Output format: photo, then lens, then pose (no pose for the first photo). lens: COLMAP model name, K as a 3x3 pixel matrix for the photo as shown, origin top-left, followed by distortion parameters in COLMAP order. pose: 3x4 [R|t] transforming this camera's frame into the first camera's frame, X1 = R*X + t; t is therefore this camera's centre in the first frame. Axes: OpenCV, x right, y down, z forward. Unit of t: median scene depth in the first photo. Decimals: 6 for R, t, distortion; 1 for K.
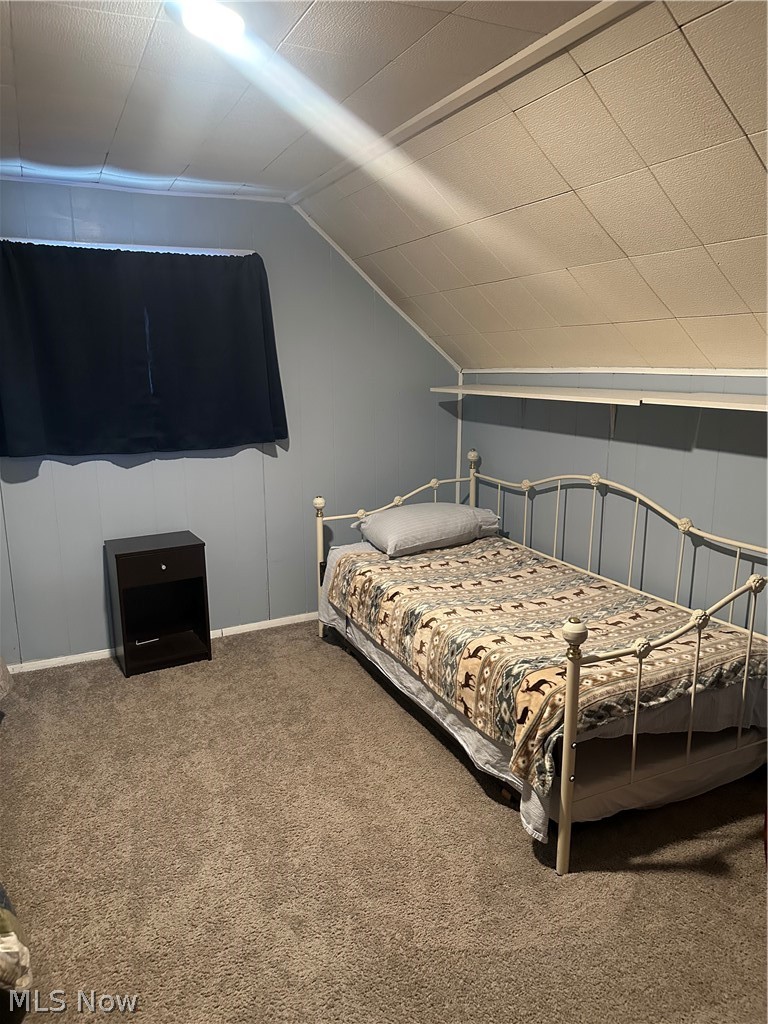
lens RADIAL K [[713.3, 0, 382.6], [0, 713.3, 494.8], [0, 0, 1]] dist [0.073000, -0.082902]
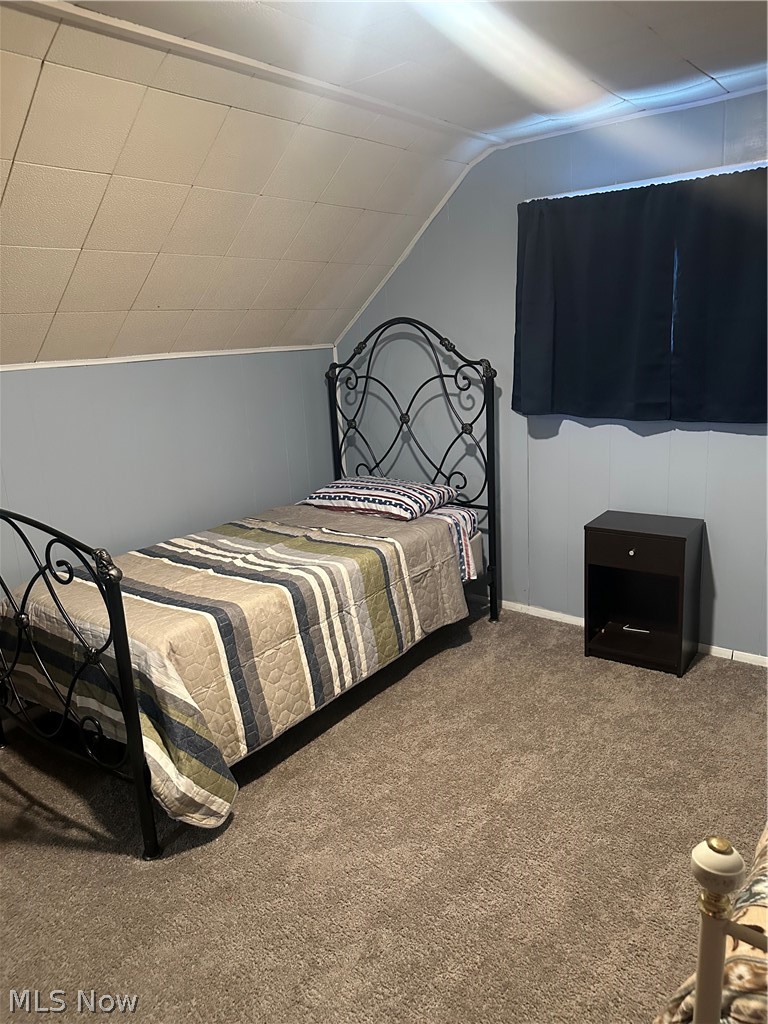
lens RADIAL K [[713.3, 0, 382.6], [0, 713.3, 494.8], [0, 0, 1]] dist [0.073000, -0.082902]
pose [[0.428530, 0.182633, -0.884877, 0.325736], [-0.118084, 0.982279, 0.145551, -0.059922], [0.895778, 0.042117, 0.442502, 0.330457]]
